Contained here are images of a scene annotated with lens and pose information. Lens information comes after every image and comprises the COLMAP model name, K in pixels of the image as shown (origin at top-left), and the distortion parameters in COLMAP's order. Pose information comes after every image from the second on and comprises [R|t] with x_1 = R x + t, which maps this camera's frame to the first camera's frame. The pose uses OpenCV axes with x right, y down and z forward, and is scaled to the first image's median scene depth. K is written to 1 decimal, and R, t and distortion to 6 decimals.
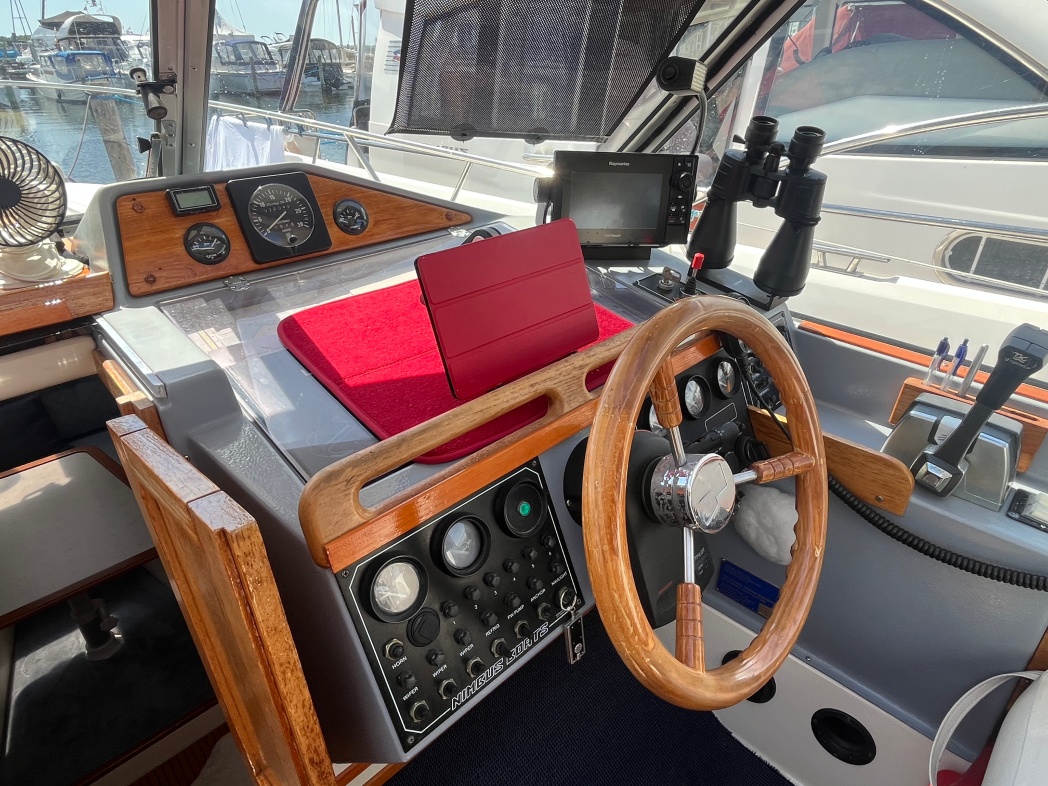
lens RADIAL K [[618.9, 0, 519.6], [0, 618.9, 393.7], [0, 0, 1]] dist [0.000058, -0.000514]
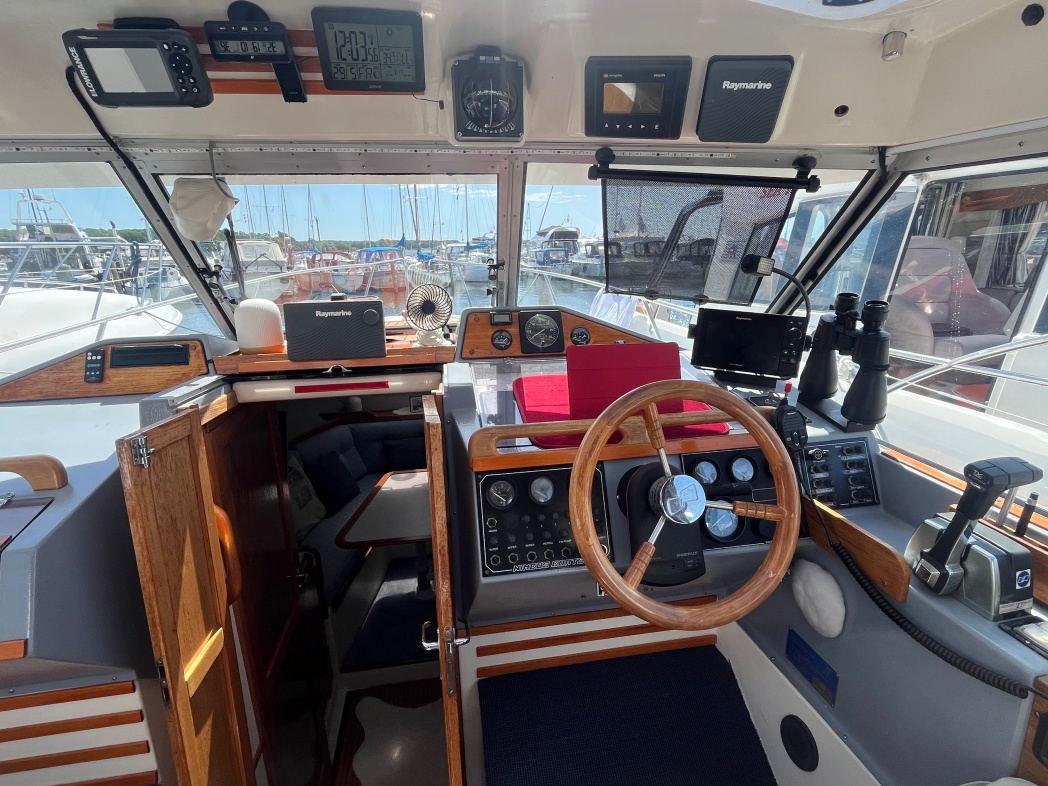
lens RADIAL K [[506.5, 0, 517.7], [0, 506.5, 393.1], [0, 0, 1]] dist [-0.001561, 0.000148]
pose [[0.829856, 0.151027, -0.537149, 0.423227], [-0.267112, 0.952725, -0.144797, 0.137955], [0.489887, 0.263640, 0.830966, -0.270631]]
